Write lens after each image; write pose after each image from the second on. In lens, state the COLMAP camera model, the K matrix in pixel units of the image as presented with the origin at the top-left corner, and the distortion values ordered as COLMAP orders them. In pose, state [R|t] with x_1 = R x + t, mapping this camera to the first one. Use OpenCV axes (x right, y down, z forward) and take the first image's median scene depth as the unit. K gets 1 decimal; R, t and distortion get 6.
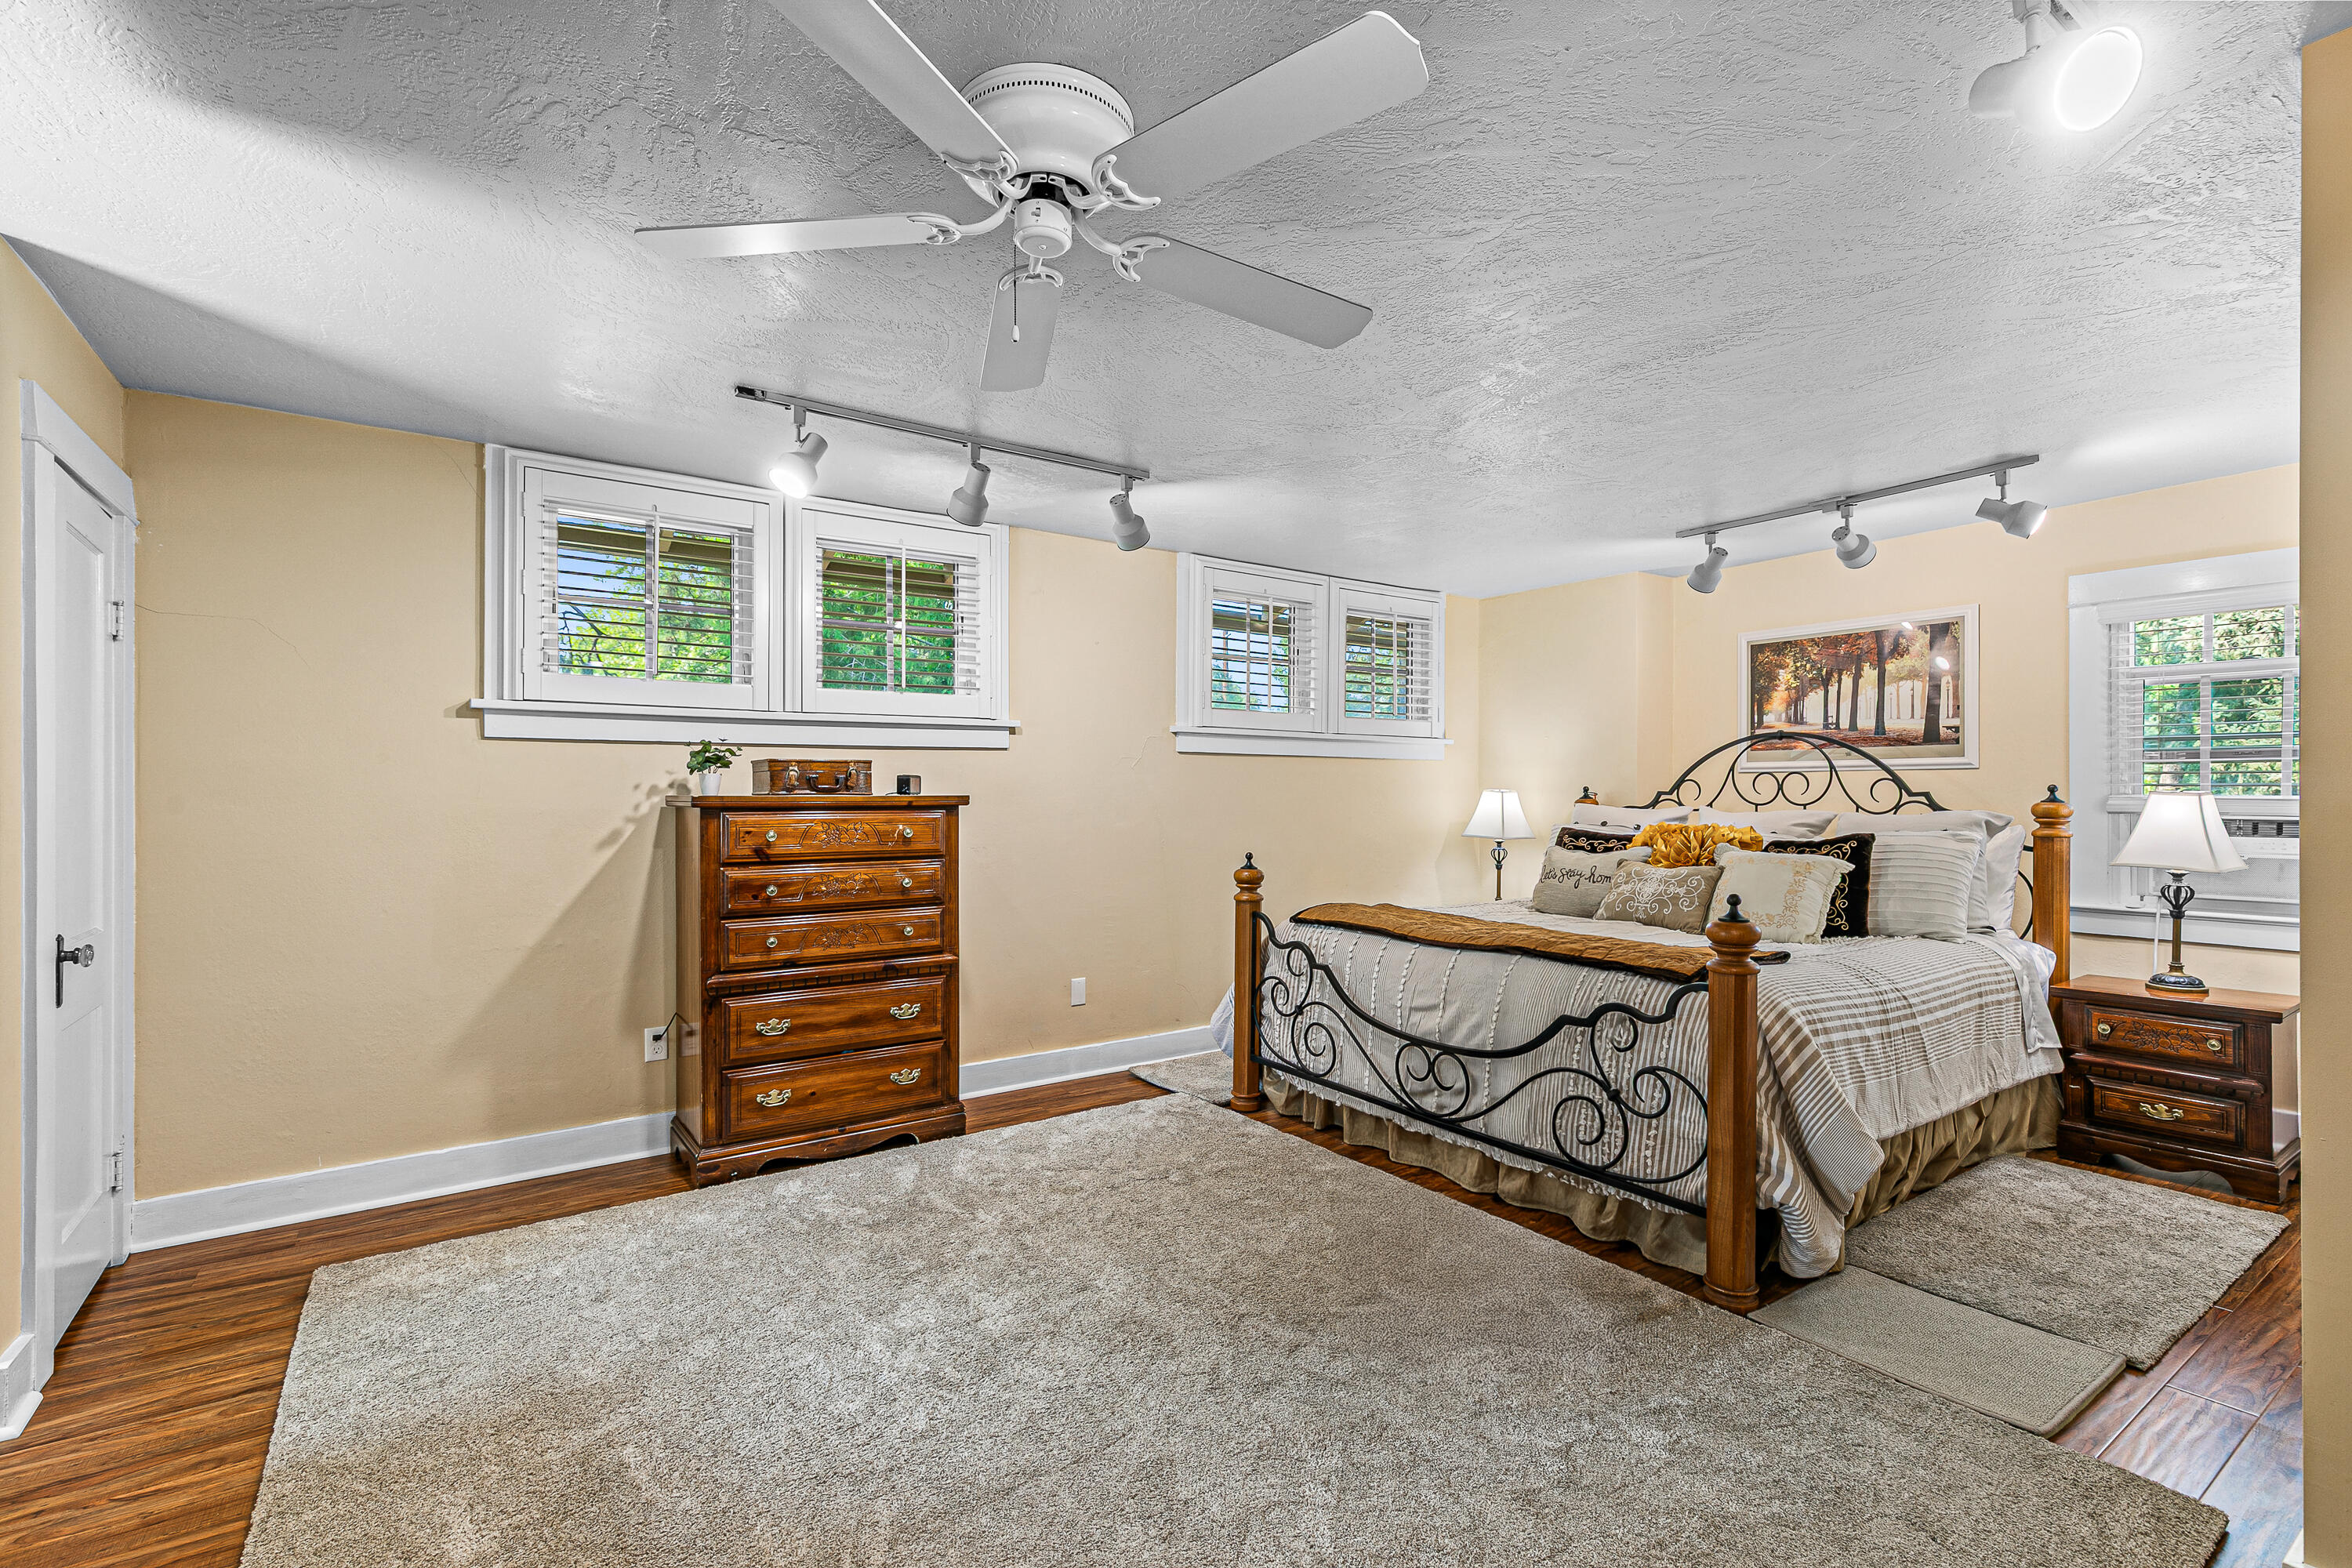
lens RADIAL K [[1065.2, 0, 1187.6], [0, 1065.2, 787.1], [0, 0, 1]] dist [-0.001770, -0.000417]
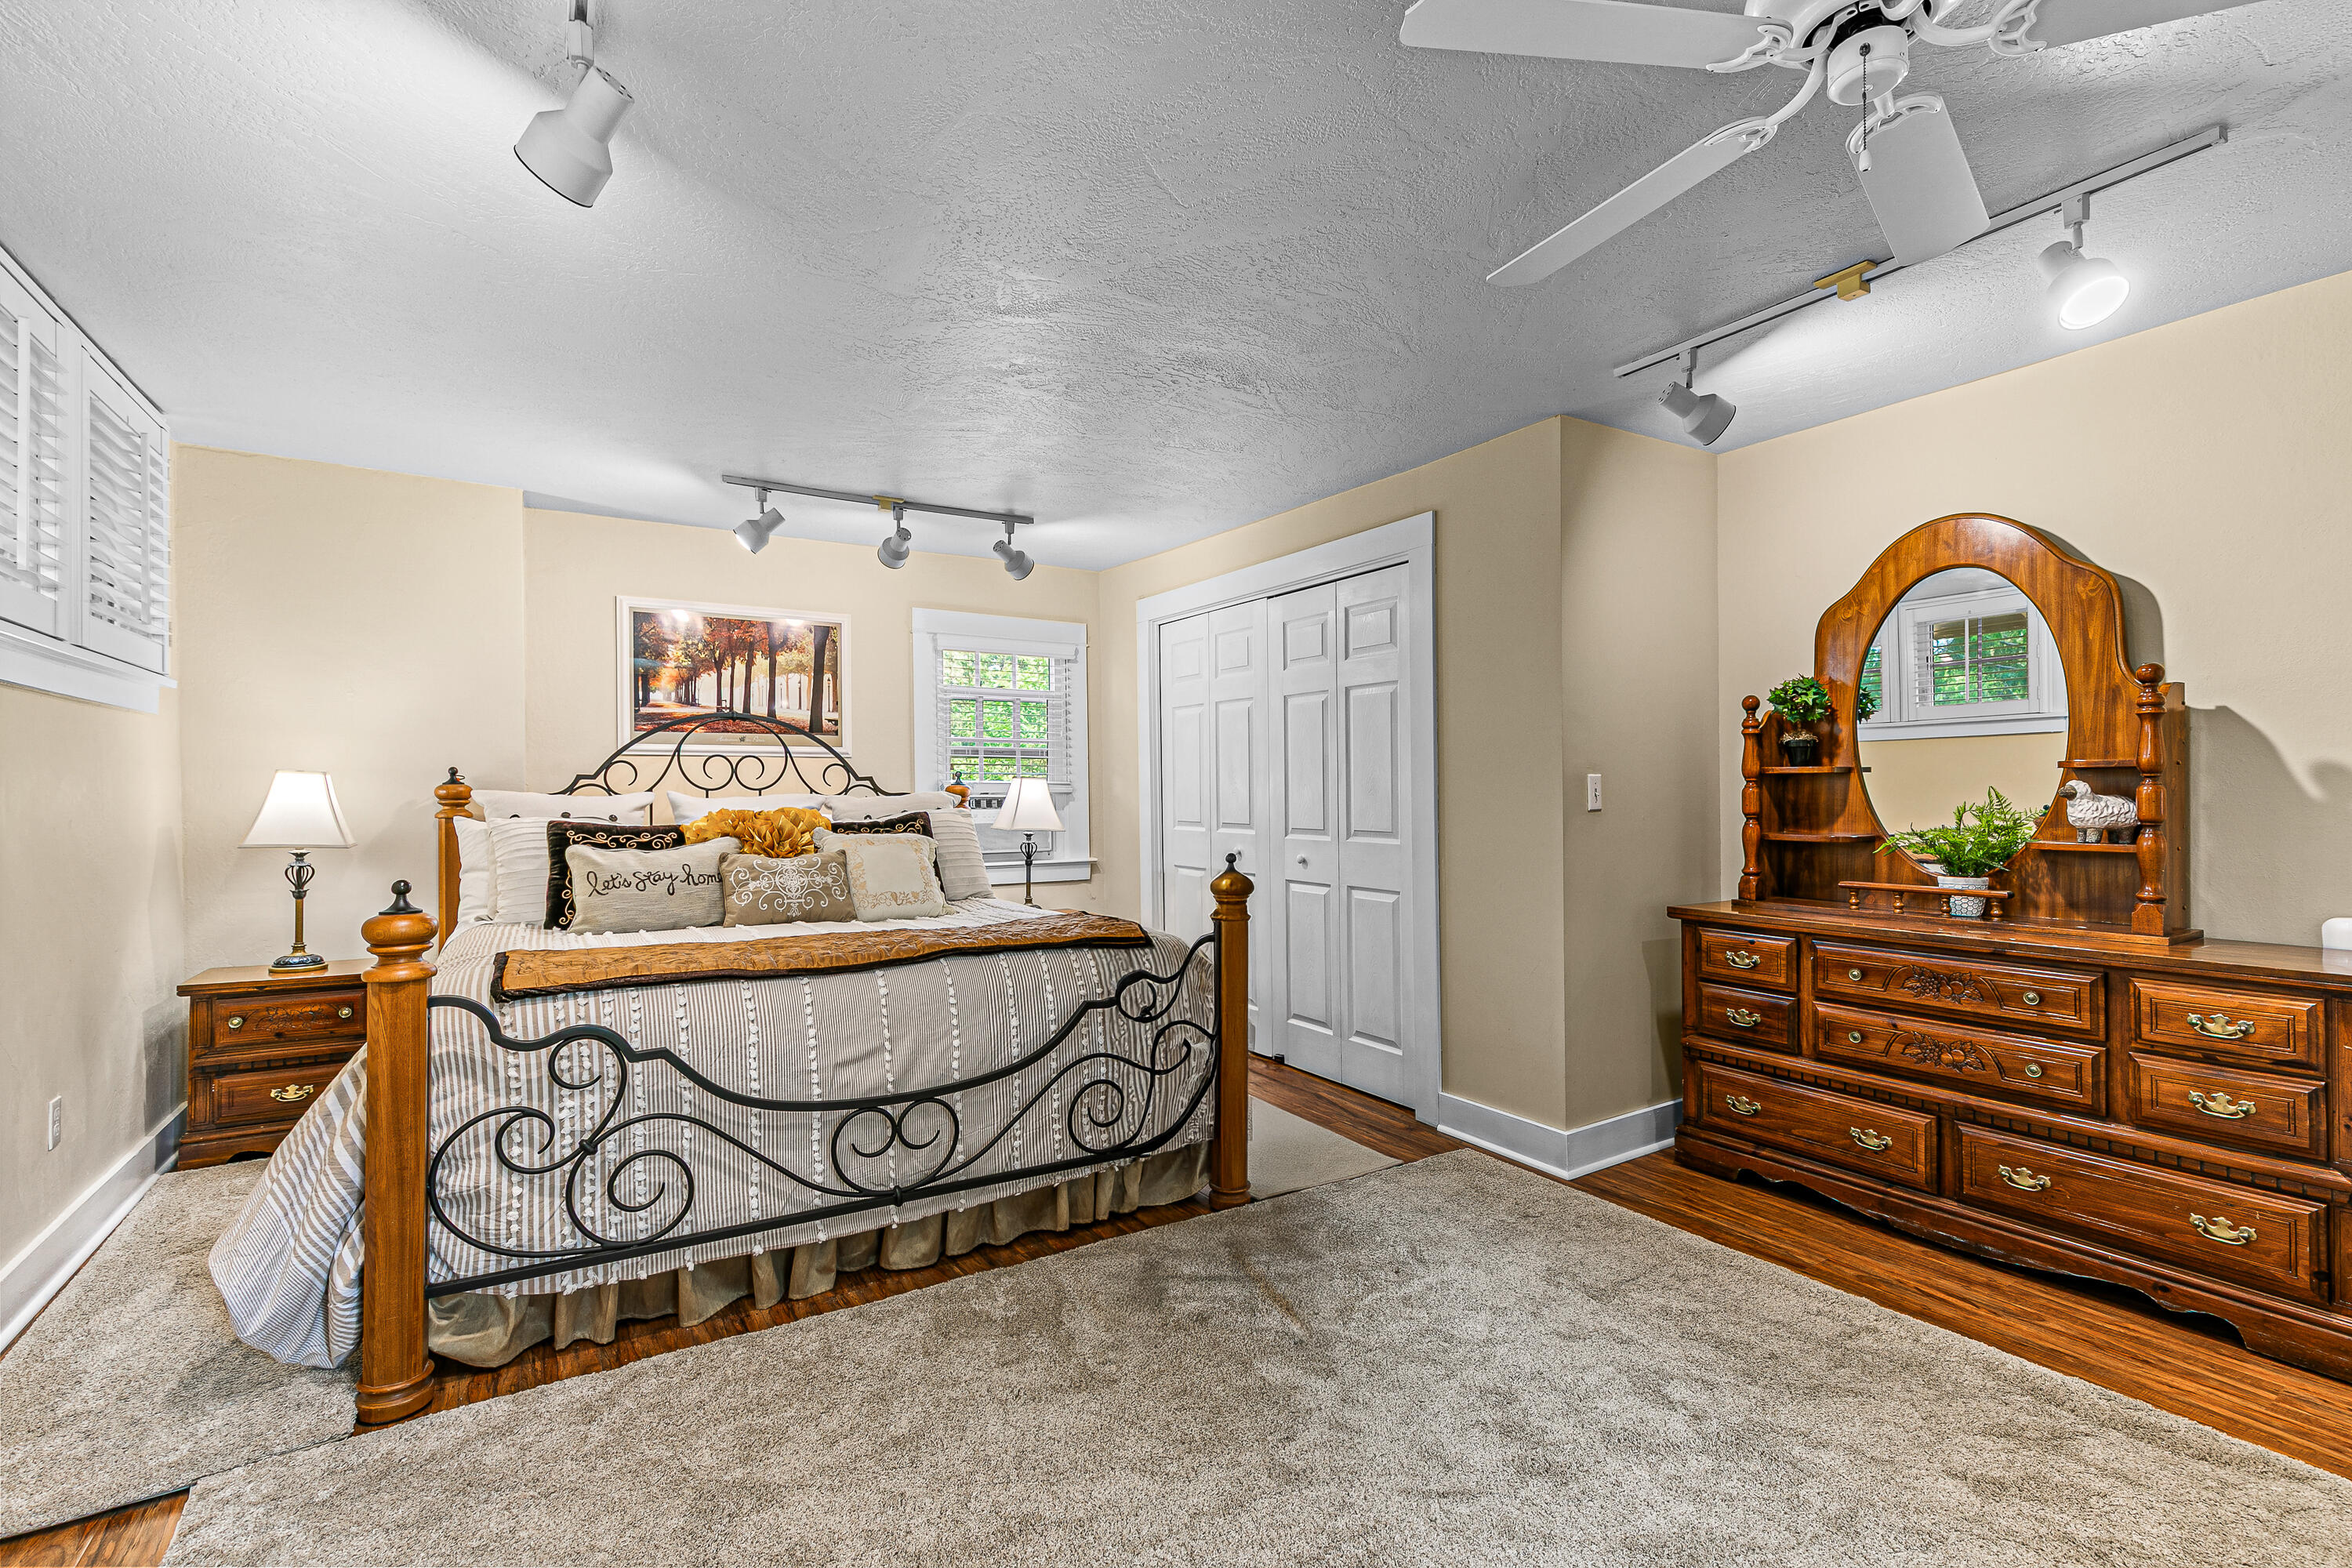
lens RADIAL K [[1065.2, 0, 1187.6], [0, 1065.2, 787.1], [0, 0, 1]] dist [-0.001770, -0.000417]
pose [[0.045396, 0.005277, 0.998955, -0.417139], [-0.000942, 0.999986, -0.005239, 0.021275], [-0.998969, -0.000703, 0.045400, 0.620631]]
